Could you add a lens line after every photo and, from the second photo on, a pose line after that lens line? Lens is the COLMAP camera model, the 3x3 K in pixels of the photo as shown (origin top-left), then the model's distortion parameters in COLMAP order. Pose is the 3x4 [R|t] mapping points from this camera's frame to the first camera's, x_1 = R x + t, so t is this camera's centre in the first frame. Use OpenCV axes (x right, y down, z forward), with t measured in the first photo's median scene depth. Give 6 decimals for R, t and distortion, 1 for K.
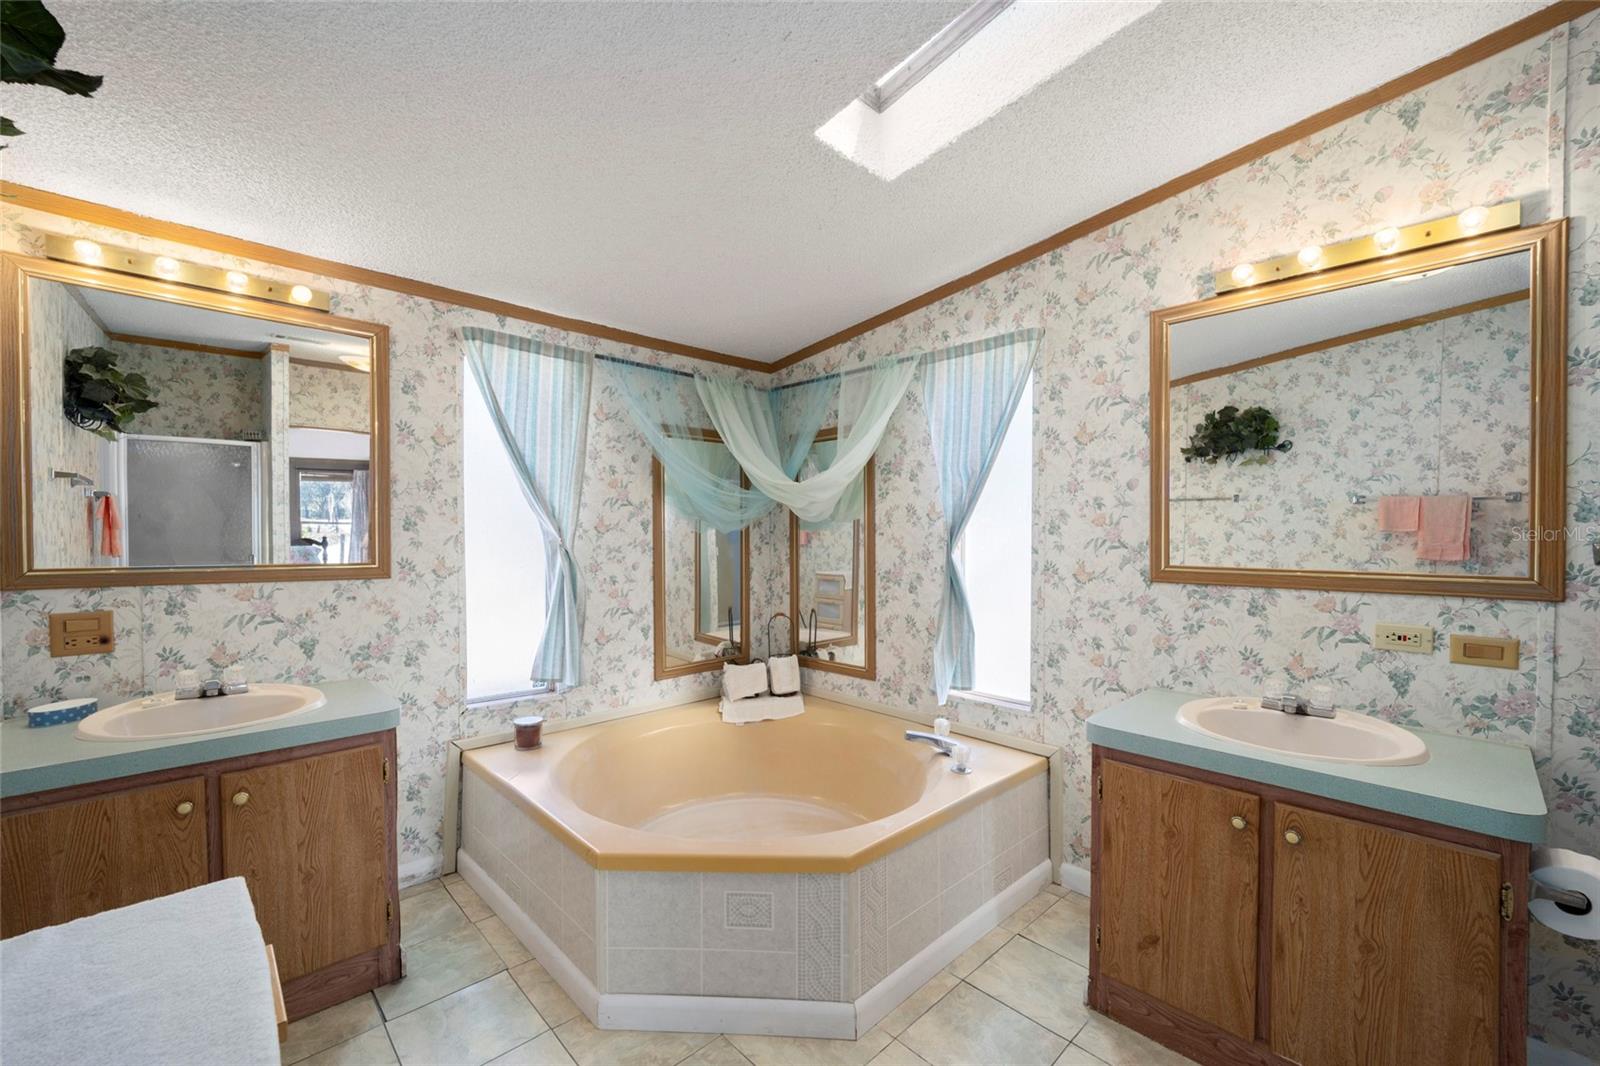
lens RADIAL K [[645.4, 0, 796.2], [0, 645.4, 537.2], [0, 0, 1]] dist [-0.005436, 0.000181]
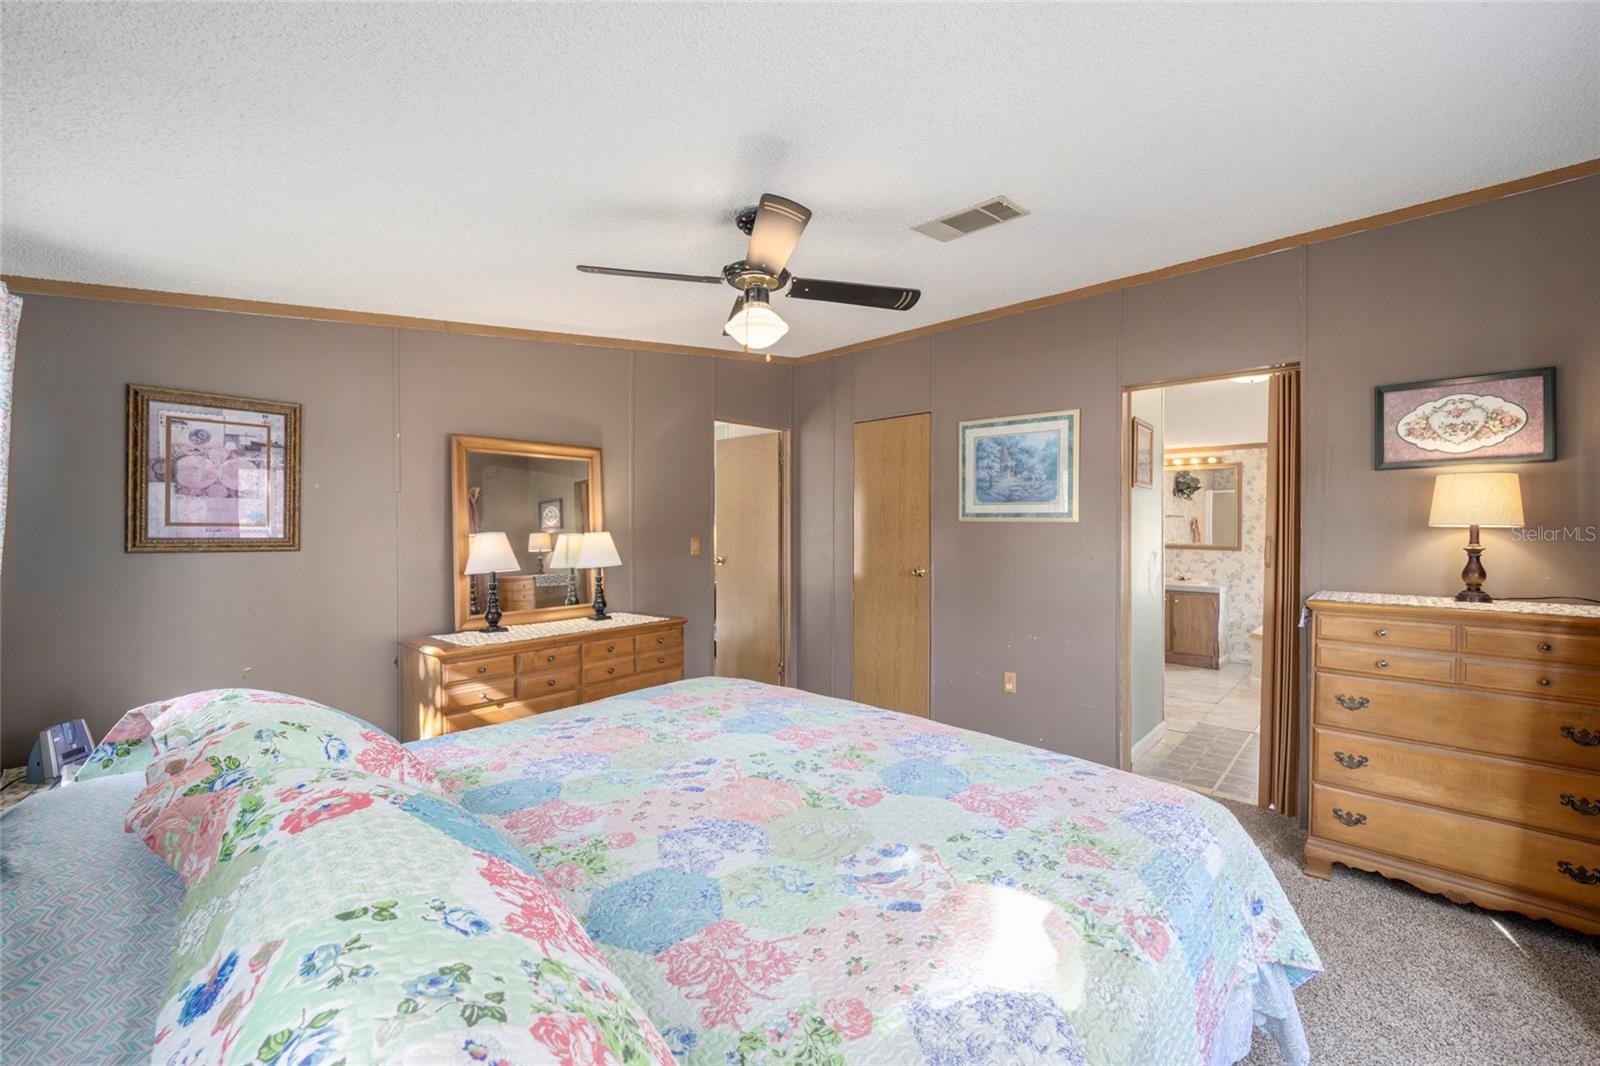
lens RADIAL K [[630.5, 0, 804.3], [0, 630.5, 530.1], [0, 0, 1]] dist [-0.002508, -0.000063]
pose [[0.056001, 0.004334, -0.998421, 2.310472], [-0.016271, 0.999862, 0.003428, -0.007291], [0.998298, 0.016053, 0.056064, -1.221191]]
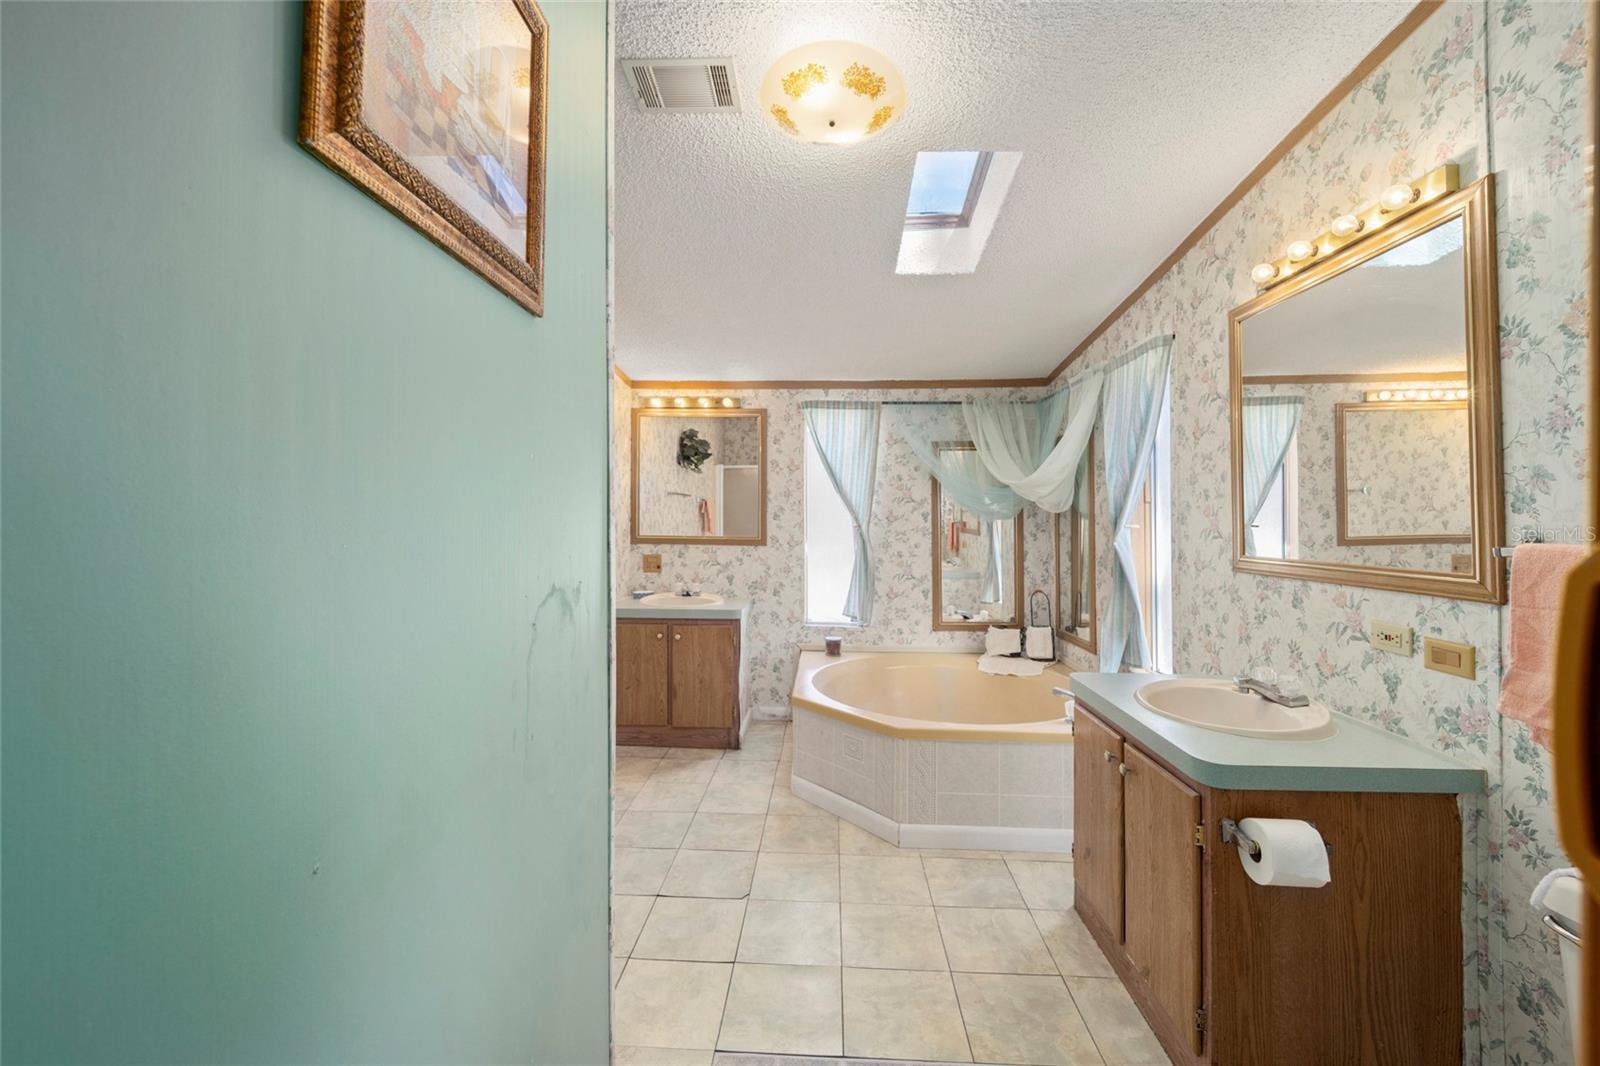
lens RADIAL K [[653.8, 0, 800.2], [0, 653.8, 495.4], [0, 0, 1]] dist [-0.001637, -0.000566]
pose [[0.687863, -0.025018, -0.725409, 0.898550], [-0.008324, 0.999068, -0.042349, -0.001769], [0.725793, 0.035168, 0.687014, -0.238116]]
